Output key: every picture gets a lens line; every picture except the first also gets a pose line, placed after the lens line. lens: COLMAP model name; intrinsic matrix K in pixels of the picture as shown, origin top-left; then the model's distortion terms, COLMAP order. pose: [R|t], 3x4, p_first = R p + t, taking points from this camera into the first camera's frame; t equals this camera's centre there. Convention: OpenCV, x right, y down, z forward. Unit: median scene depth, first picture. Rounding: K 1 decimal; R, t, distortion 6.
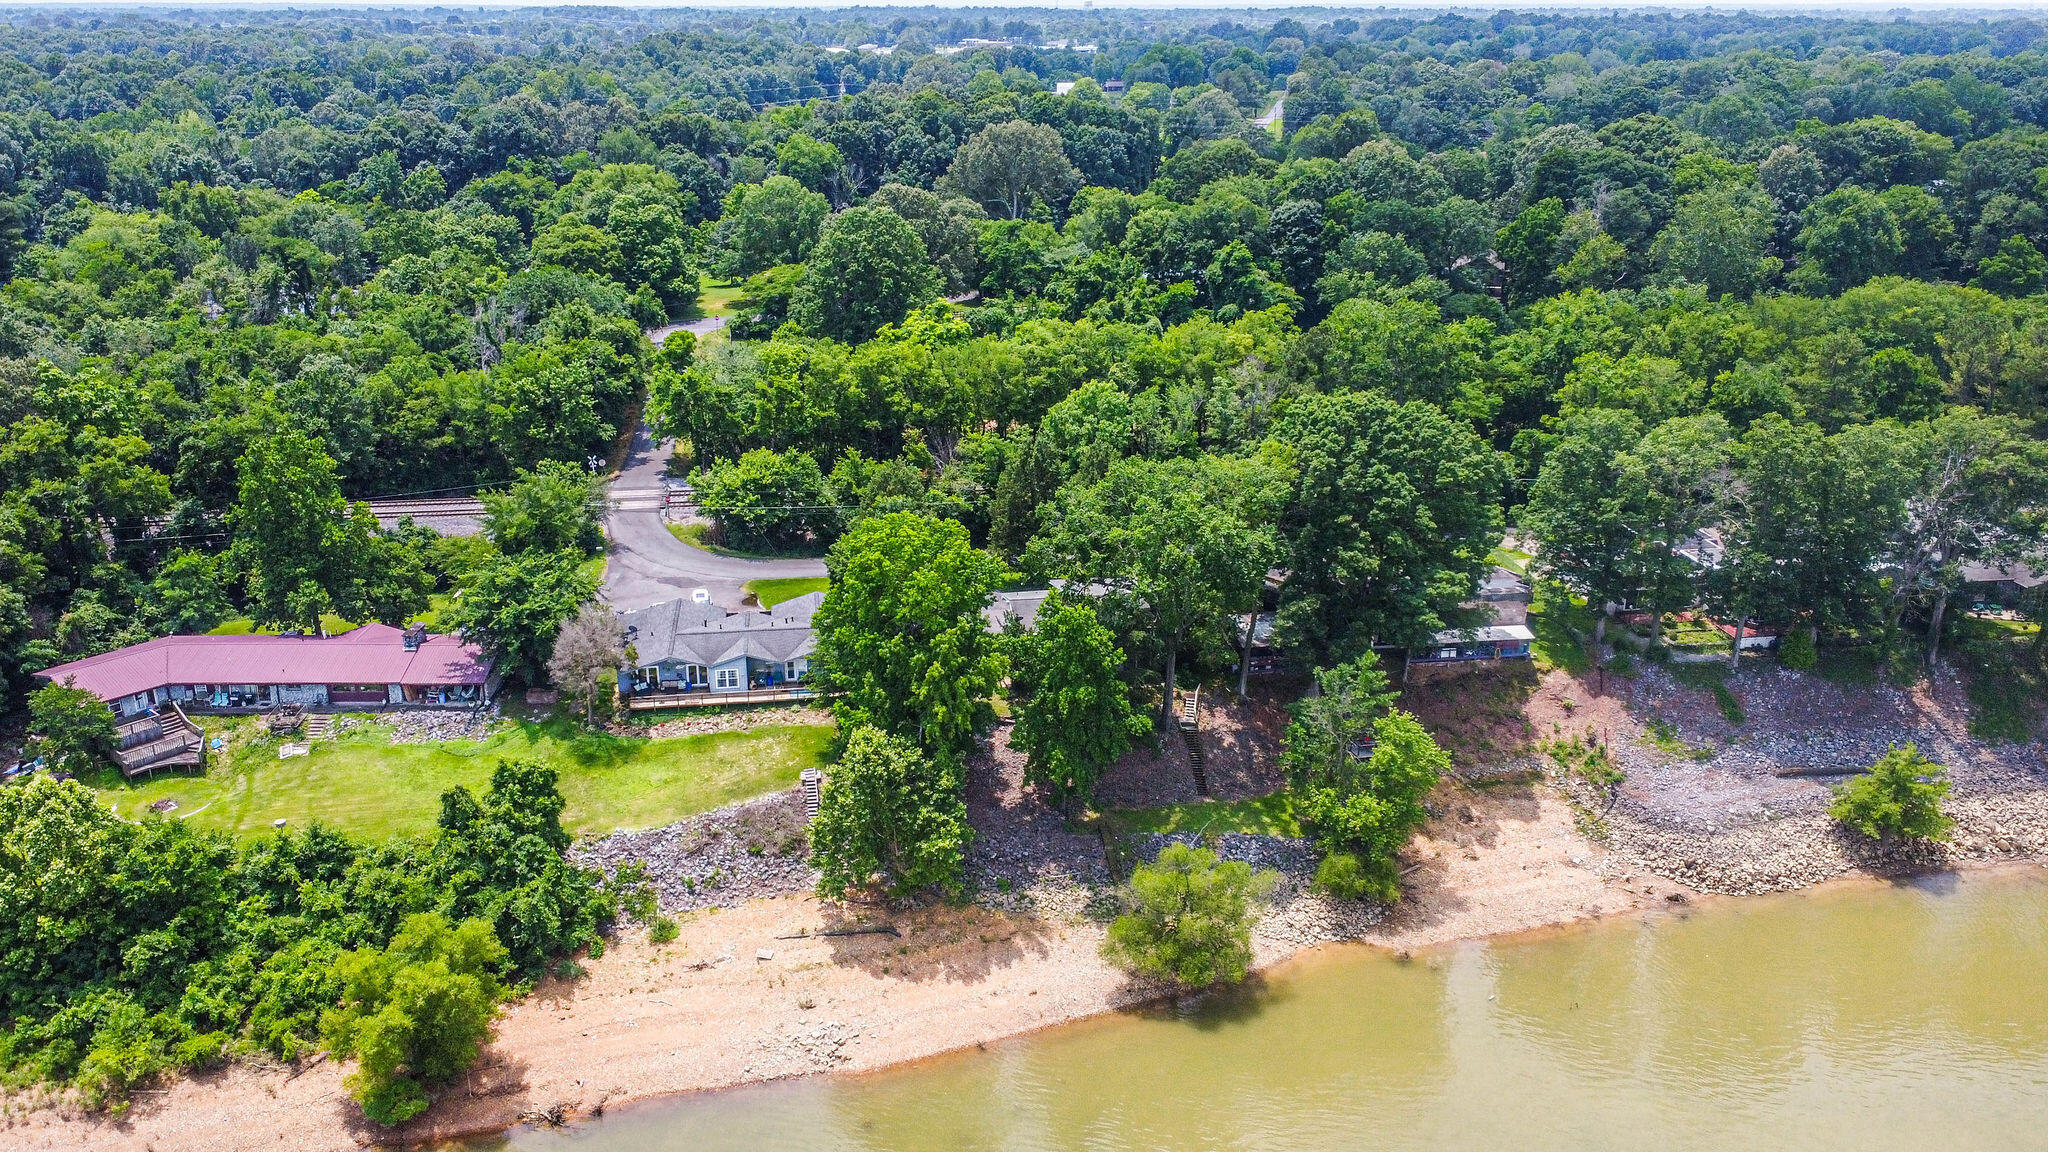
lens RADIAL K [[1592.6, 0, 1025.2], [0, 1592.6, 582.6], [0, 0, 1]] dist [0.006975, -0.006119]
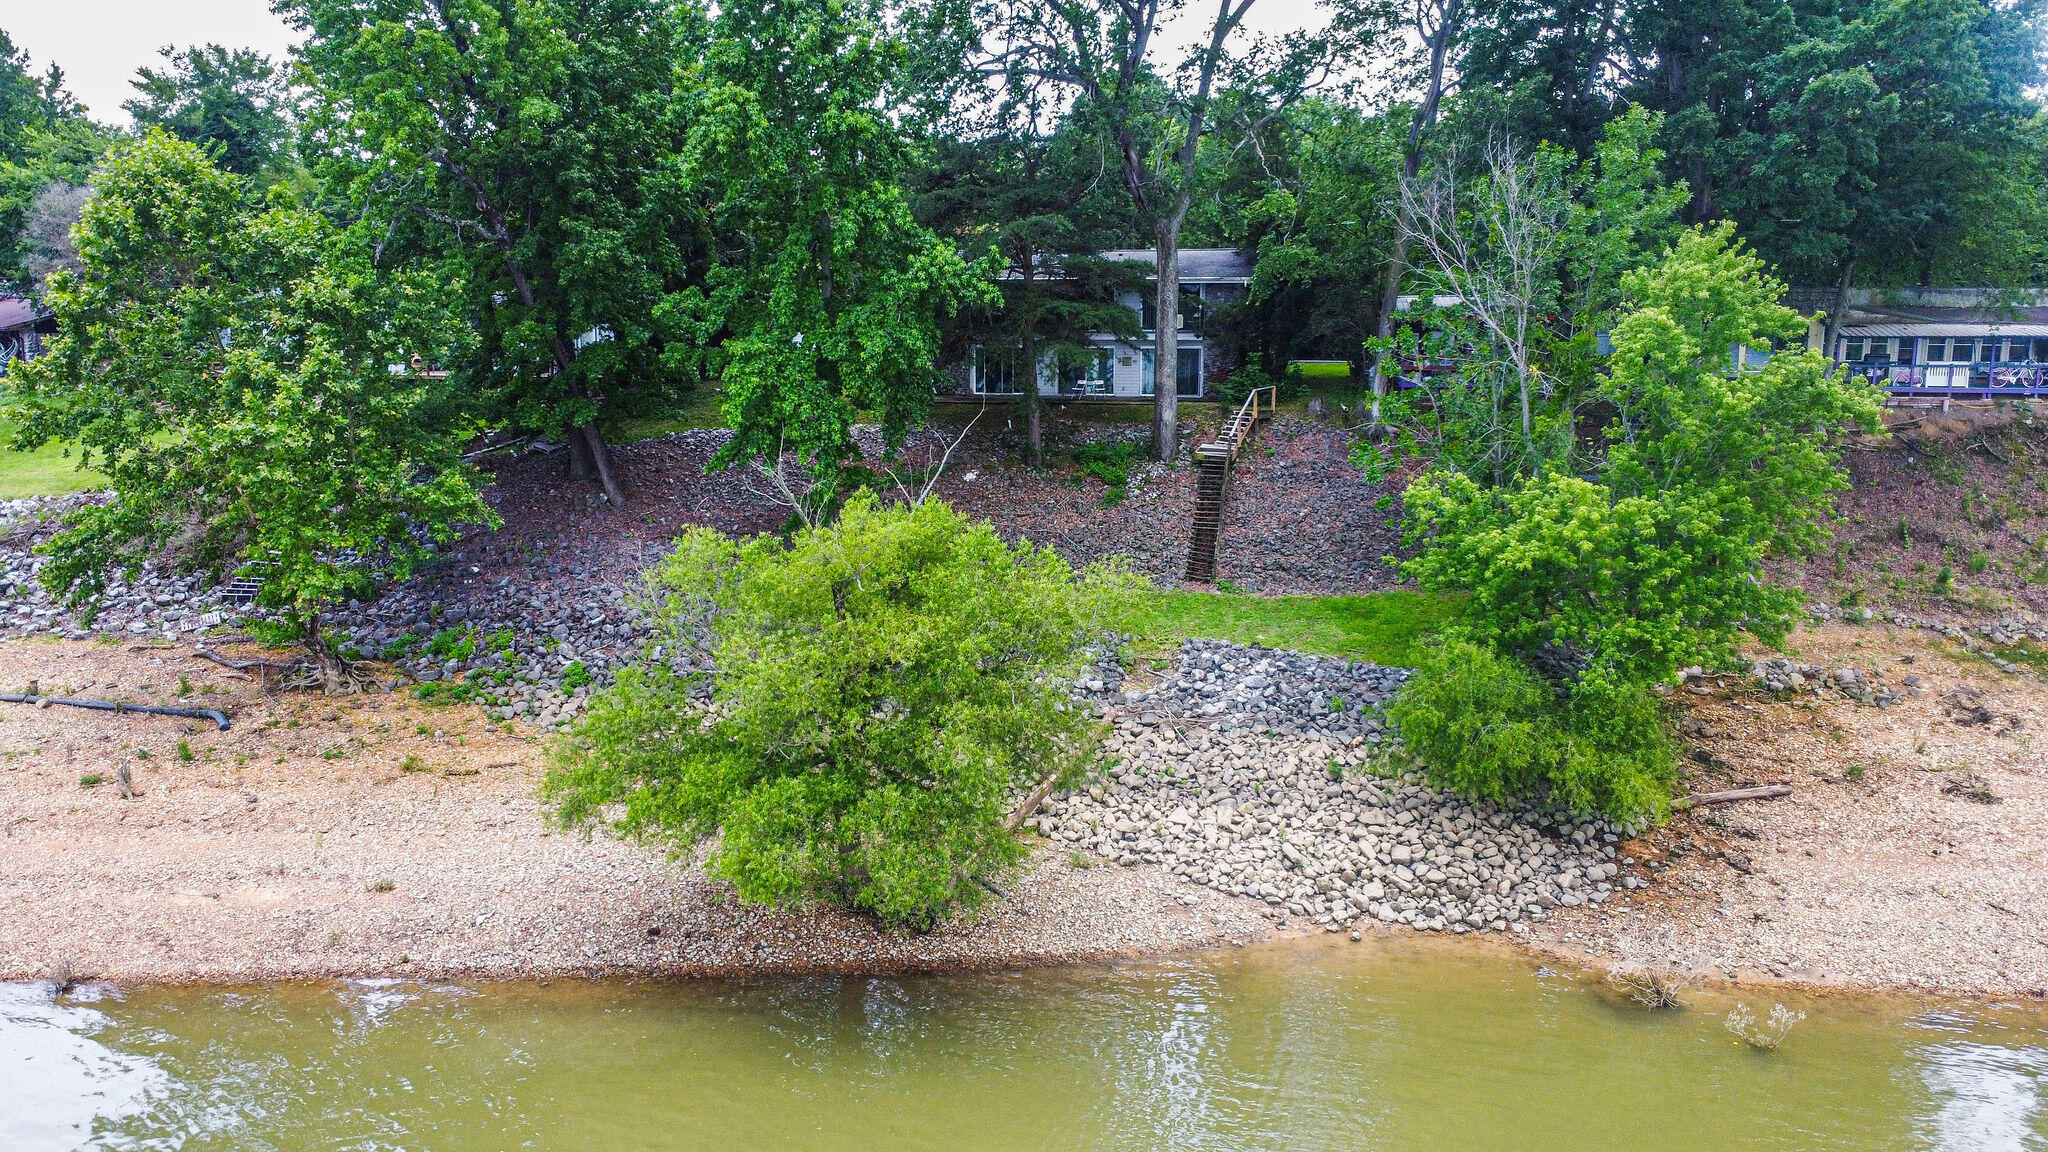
lens RADIAL K [[1592.6, 0, 1025.2], [0, 1592.6, 582.6], [0, 0, 1]] dist [0.006975, -0.006119]
pose [[0.942845, 0.056082, -0.328479, 0.195875], [-0.113649, 0.980754, -0.158763, 0.194541], [0.313254, 0.187020, 0.931072, 0.611185]]
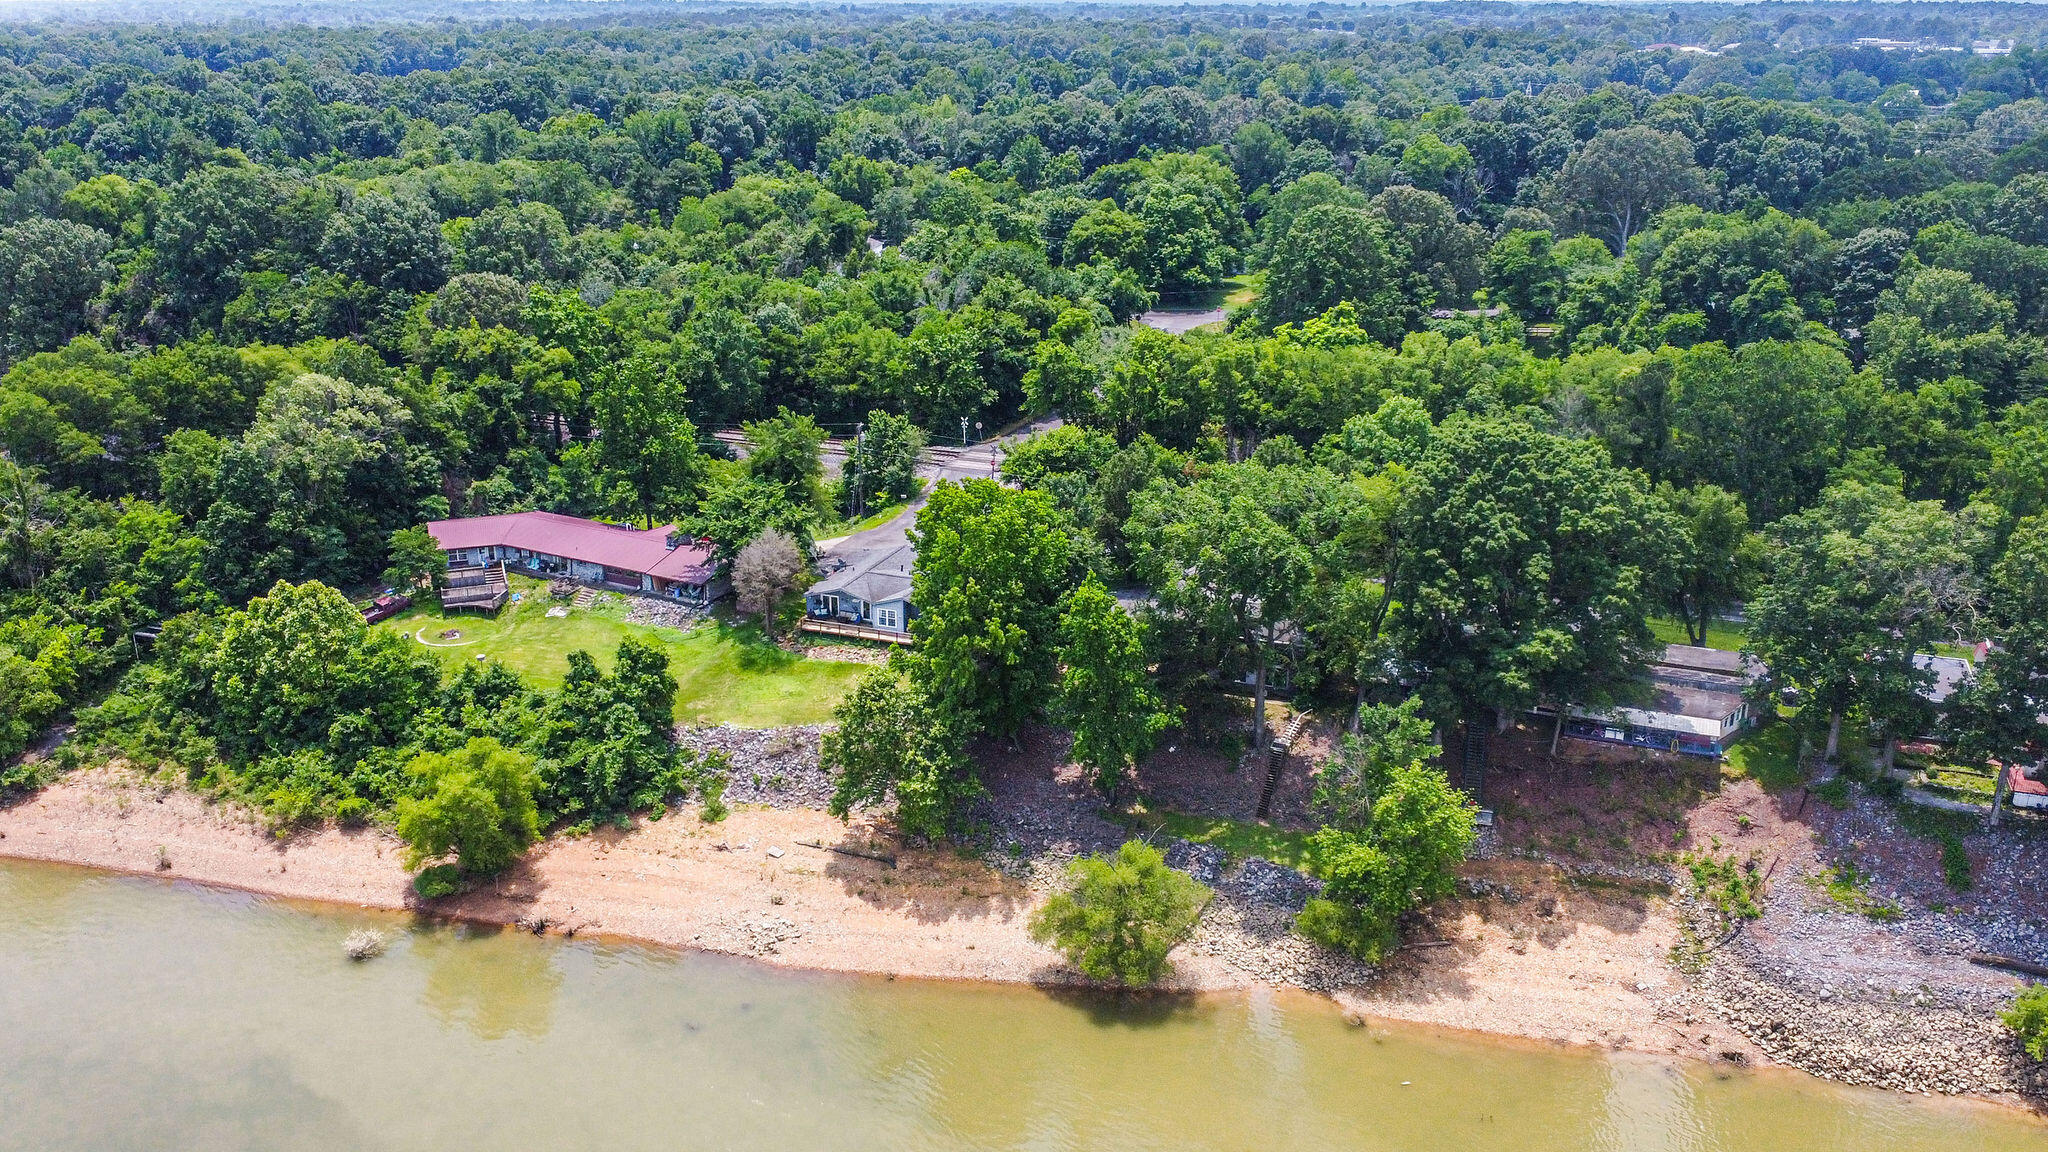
lens RADIAL K [[1681.9, 0, 1024.0], [0, 1681.9, 576.0], [0, 0, 1]] dist [0.007728, 0.000088]
pose [[0.874861, 0.157523, -0.458044, 0.418472], [-0.165637, 0.985926, 0.022698, -0.009215], [0.455173, 0.056012, 0.888640, 0.025586]]
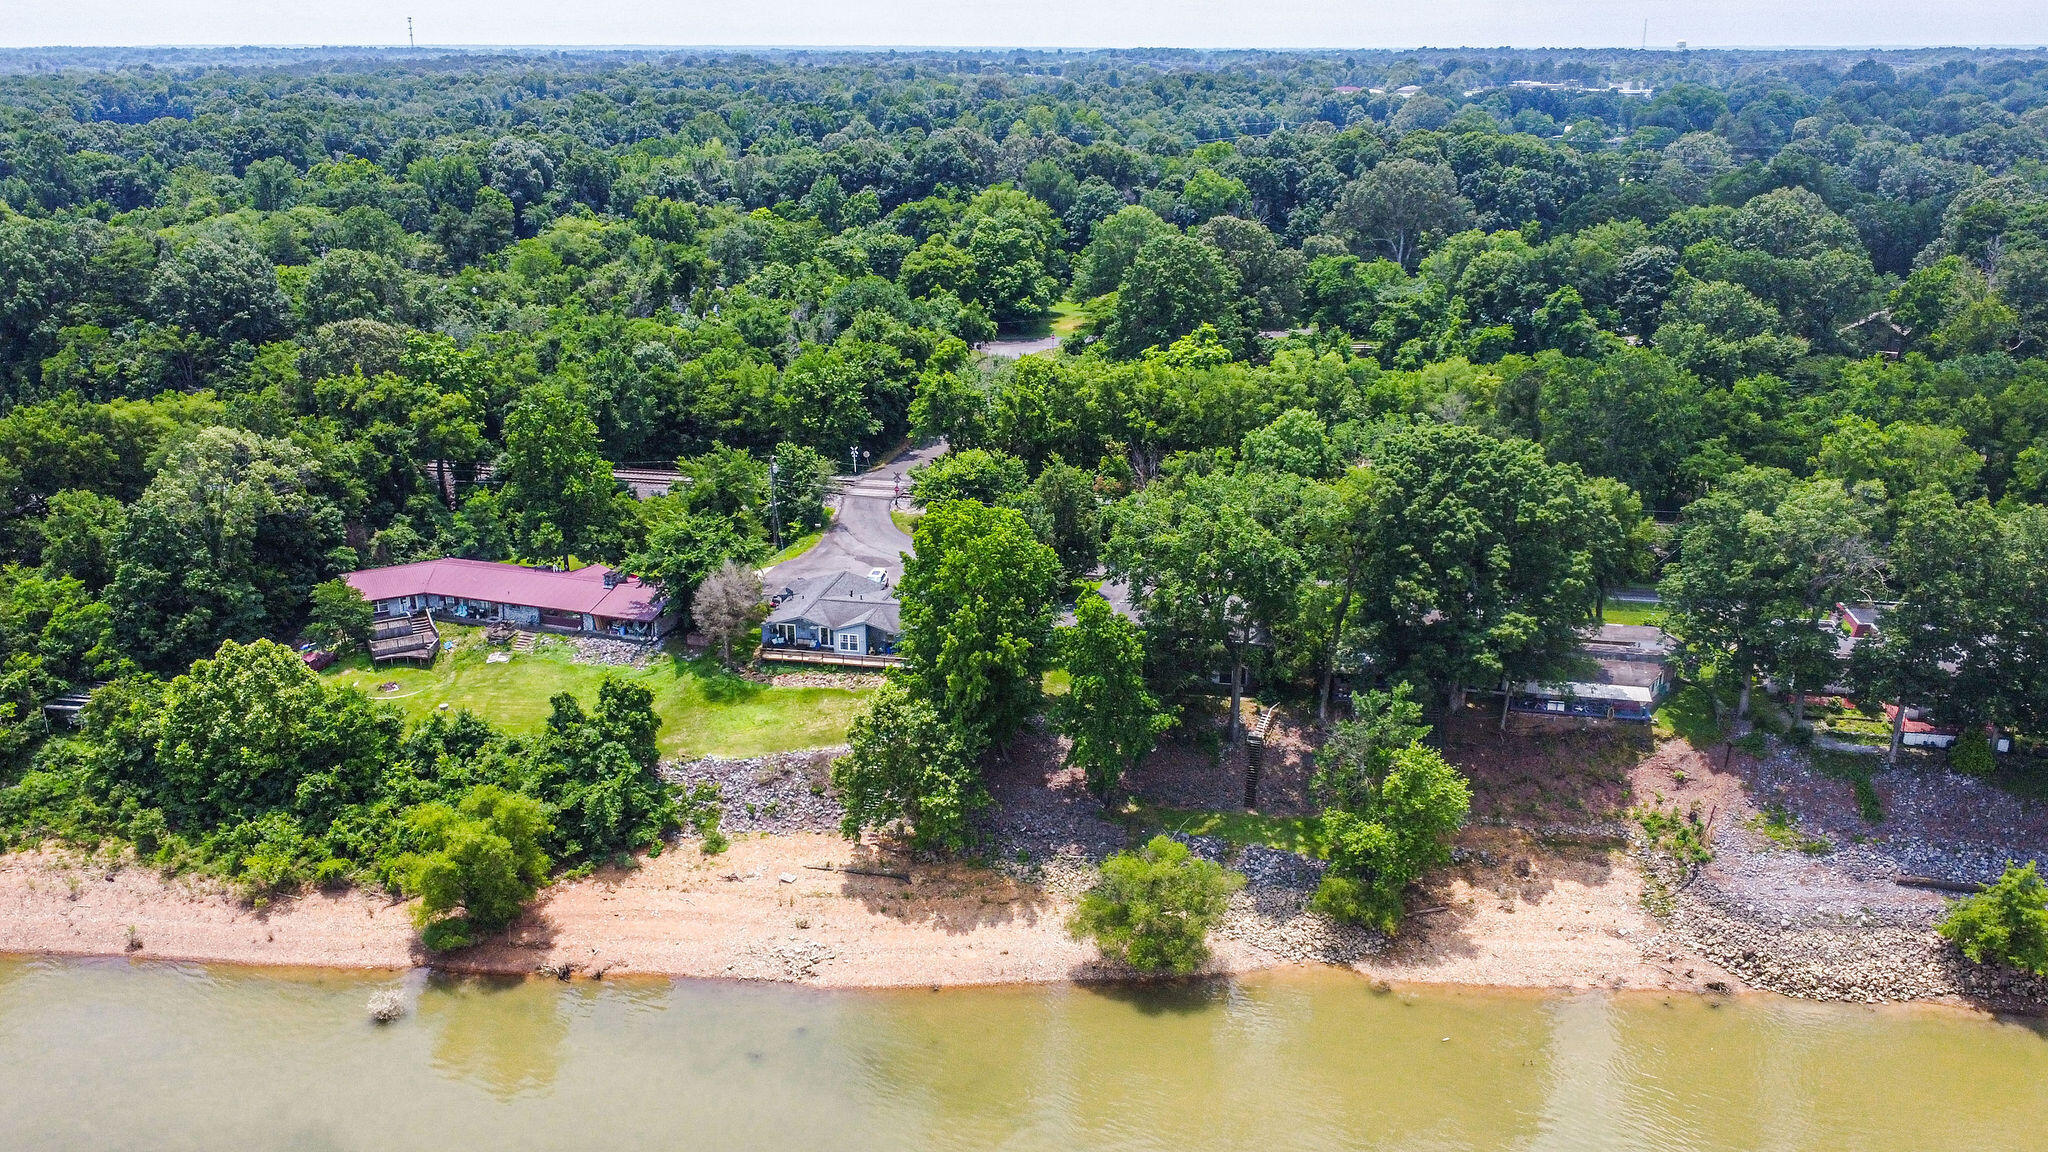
lens RADIAL K [[1627.9, 0, 1024.0], [0, 1627.9, 576.0], [0, 0, 1]] dist [0.006666, -0.000119]
pose [[0.944272, 0.101659, -0.313076, 0.280004], [-0.112077, 0.993580, -0.015414, 0.018613], [0.309499, 0.049643, 0.949603, -0.037566]]
